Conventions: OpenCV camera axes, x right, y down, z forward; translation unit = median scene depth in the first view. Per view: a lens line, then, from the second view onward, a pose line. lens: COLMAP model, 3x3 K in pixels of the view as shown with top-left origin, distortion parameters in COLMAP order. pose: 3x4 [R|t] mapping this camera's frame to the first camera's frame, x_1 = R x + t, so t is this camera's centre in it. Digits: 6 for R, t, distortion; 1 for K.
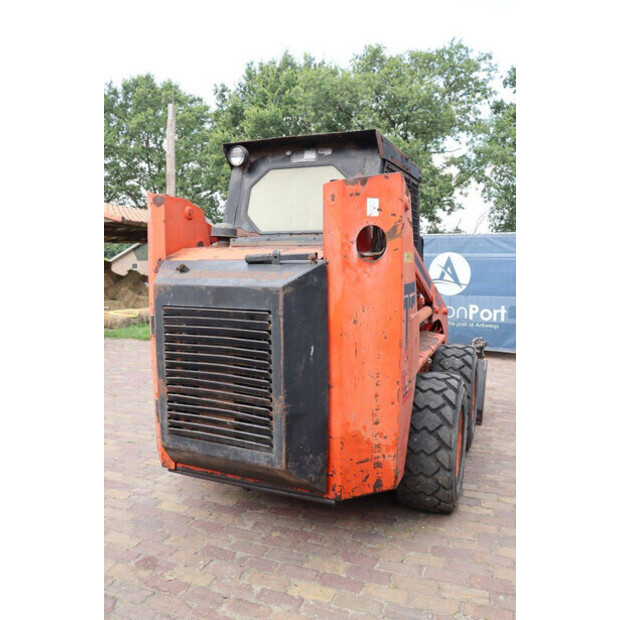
lens RADIAL K [[506.7, 0, 310.0], [0, 506.7, 310.0], [0, 0, 1]] dist [-0.167367, 0.143303]
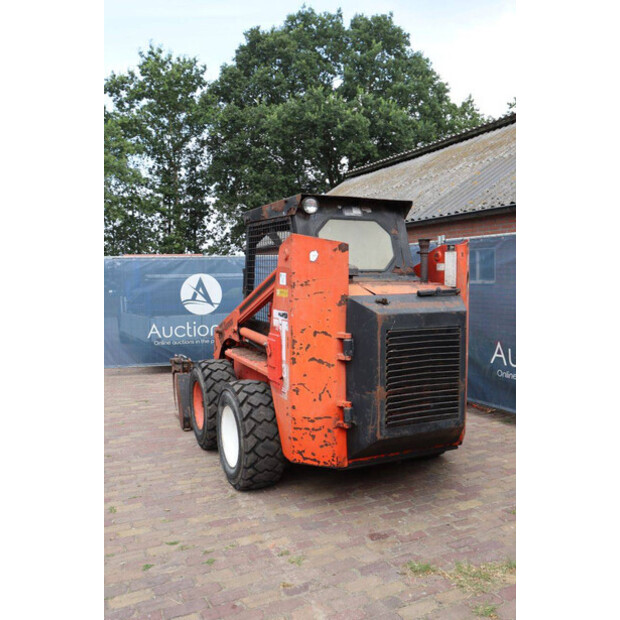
lens RADIAL K [[562.0, 0, 310.0], [0, 562.0, 310.0], [0, 0, 1]] dist [-0.158036, 0.193137]
pose [[0.682085, -0.055403, 0.729171, -1.203849], [0.079678, 0.996820, 0.001207, -0.063678], [-0.726919, 0.057275, 0.684331, 0.100668]]
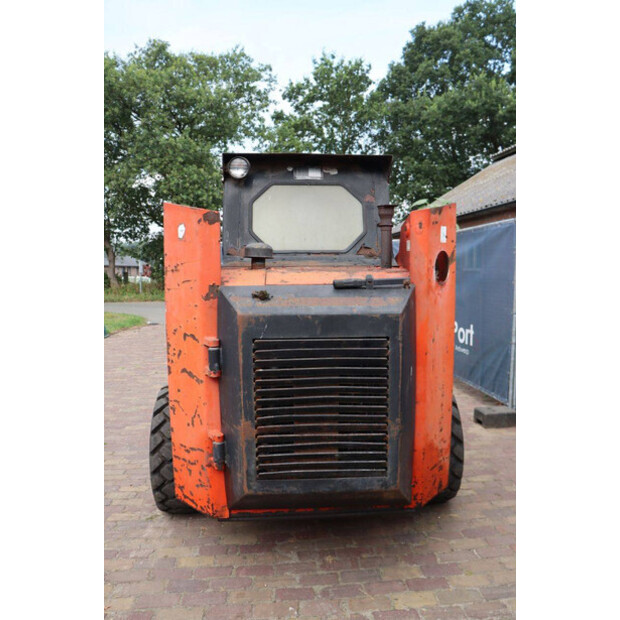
lens RADIAL K [[506.7, 0, 310.0], [0, 506.7, 310.0], [0, 0, 1]] dist [-0.167367, 0.143303]
pose [[0.895337, -0.050602, 0.442505, -0.475898], [0.051292, 0.998629, 0.010416, -0.050715], [-0.442425, 0.013371, 0.896706, 0.118564]]
